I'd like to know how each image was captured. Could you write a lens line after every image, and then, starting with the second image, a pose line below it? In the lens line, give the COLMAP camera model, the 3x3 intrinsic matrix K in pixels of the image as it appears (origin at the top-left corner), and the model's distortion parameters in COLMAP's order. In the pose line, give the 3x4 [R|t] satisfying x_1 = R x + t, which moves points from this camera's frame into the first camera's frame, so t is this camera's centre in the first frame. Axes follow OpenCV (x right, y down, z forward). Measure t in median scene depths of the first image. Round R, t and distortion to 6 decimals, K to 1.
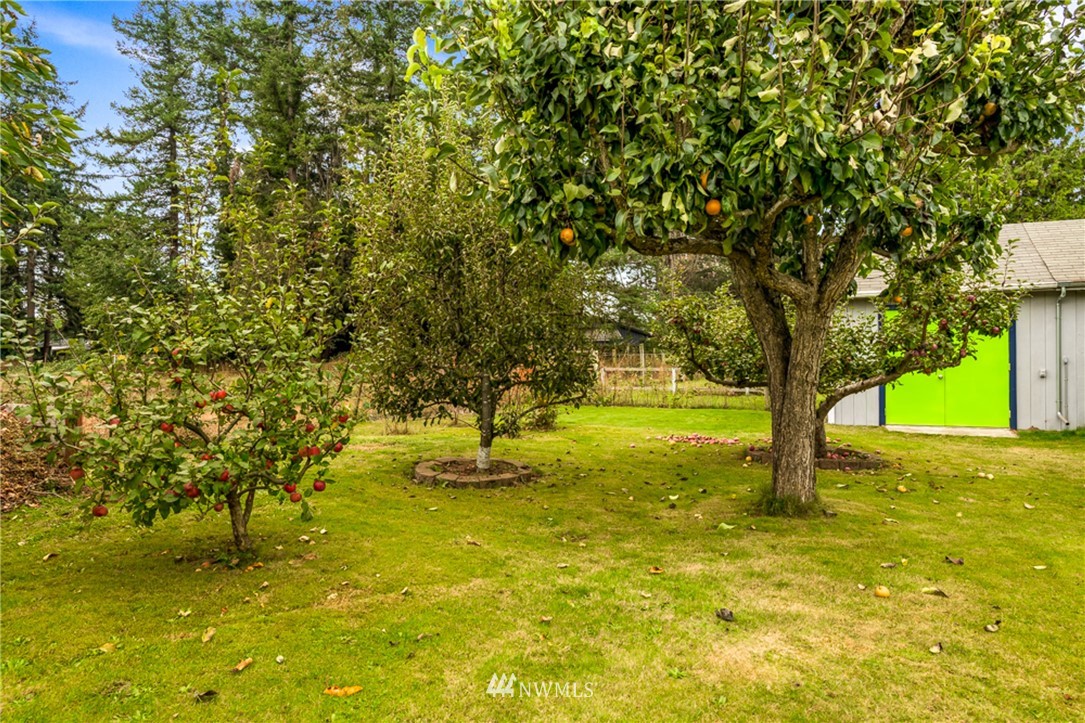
lens RADIAL K [[729.3, 0, 540.1], [0, 729.3, 361.8], [0, 0, 1]] dist [0.029799, -0.022282]
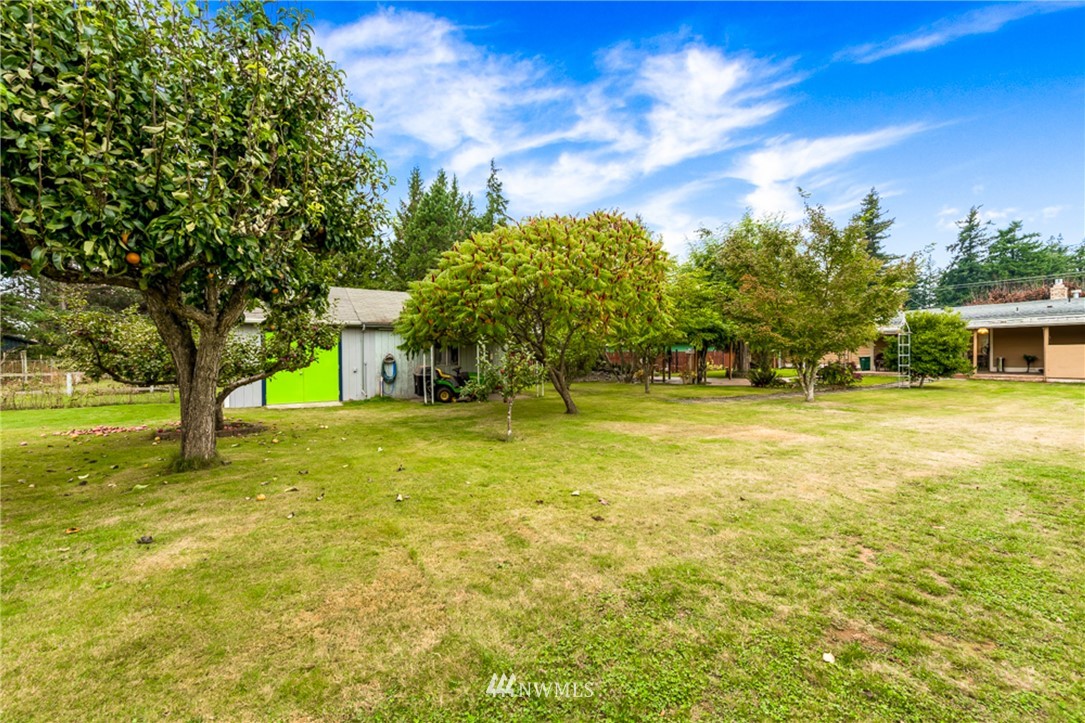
lens RADIAL K [[455.0, 0, 546.5], [0, 455.0, 358.5], [0, 0, 1]] dist [0.006010, -0.002071]
pose [[0.548871, -0.001038, 0.835907, -0.050906], [0.011881, 0.999908, -0.006560, 0.000261], [-0.835823, 0.013531, 0.548832, -0.125954]]
